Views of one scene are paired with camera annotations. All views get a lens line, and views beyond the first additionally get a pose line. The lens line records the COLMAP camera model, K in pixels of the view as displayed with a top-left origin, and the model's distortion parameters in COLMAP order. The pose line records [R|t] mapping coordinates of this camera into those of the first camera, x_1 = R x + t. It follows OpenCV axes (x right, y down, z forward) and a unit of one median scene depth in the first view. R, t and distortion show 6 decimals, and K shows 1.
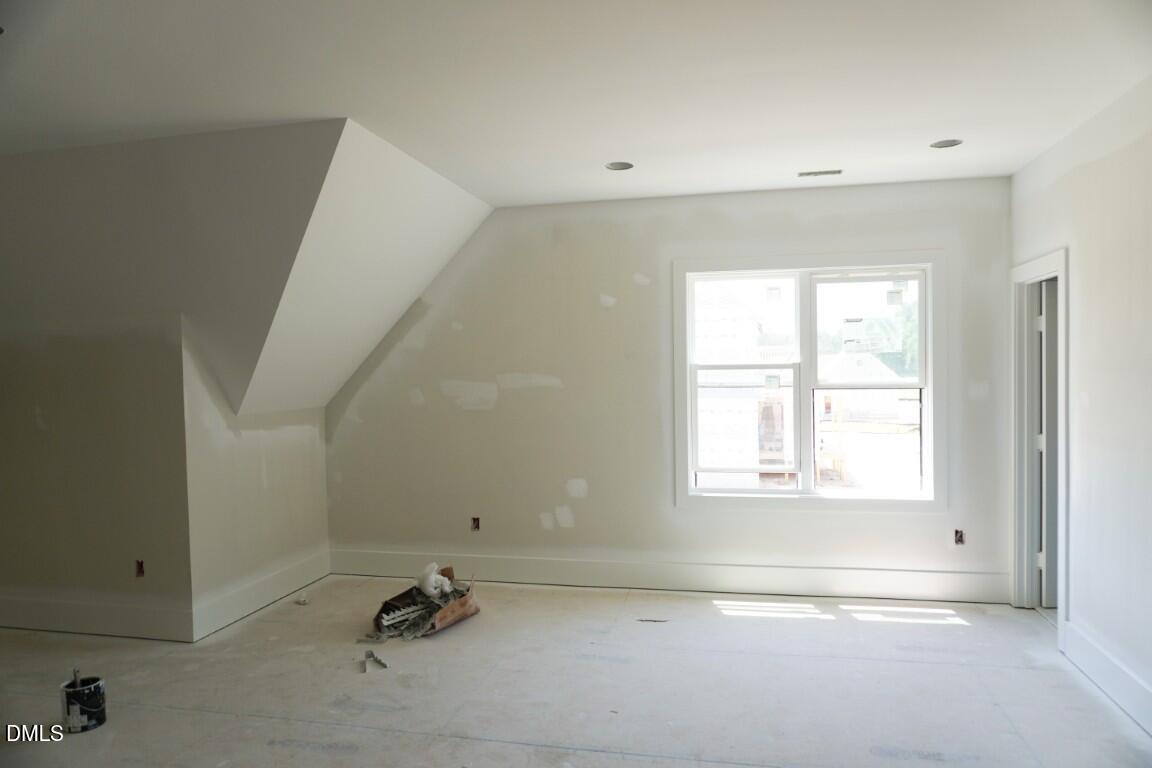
lens RADIAL K [[771.7, 0, 576.0], [0, 771.7, 384.0], [0, 0, 1]] dist [-0.047282, 0.000432]
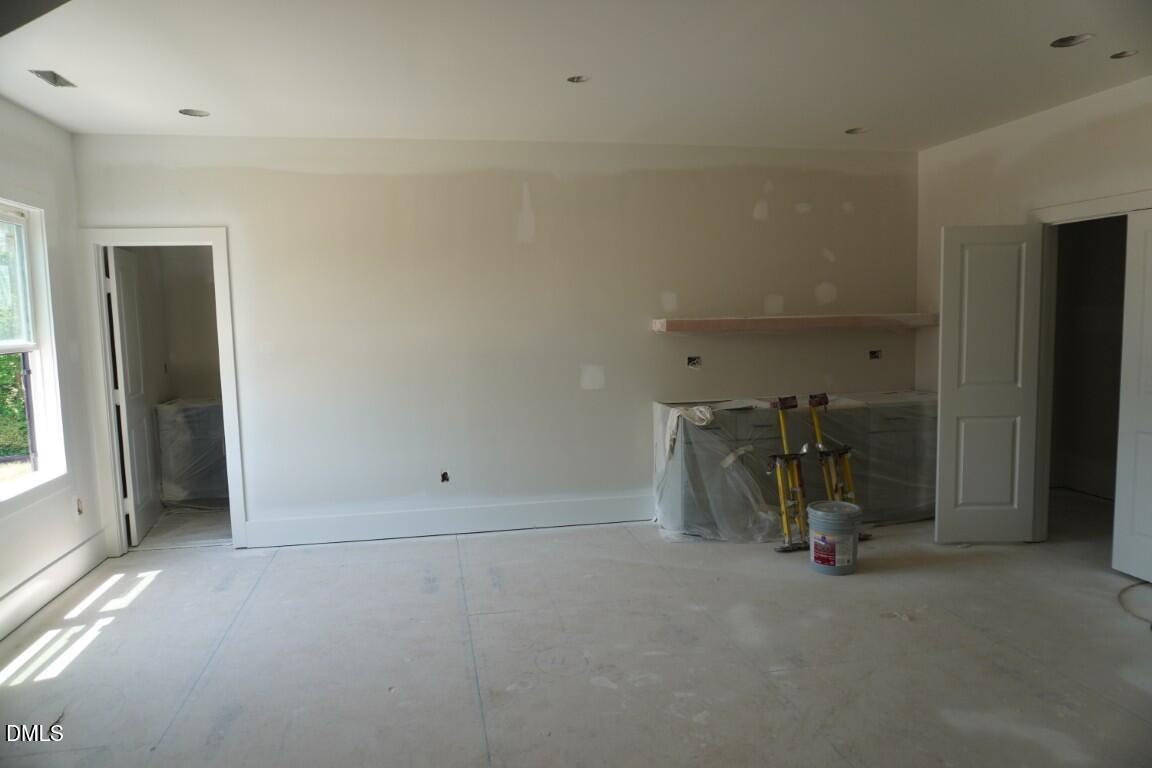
lens RADIAL K [[771.7, 0, 576.0], [0, 771.7, 384.0], [0, 0, 1]] dist [-0.047282, 0.000432]
pose [[-0.400574, -0.061782, 0.914179, -0.631153], [0.050663, 0.994704, 0.089423, -0.004833], [-0.914863, 0.082135, -0.395323, 0.835912]]
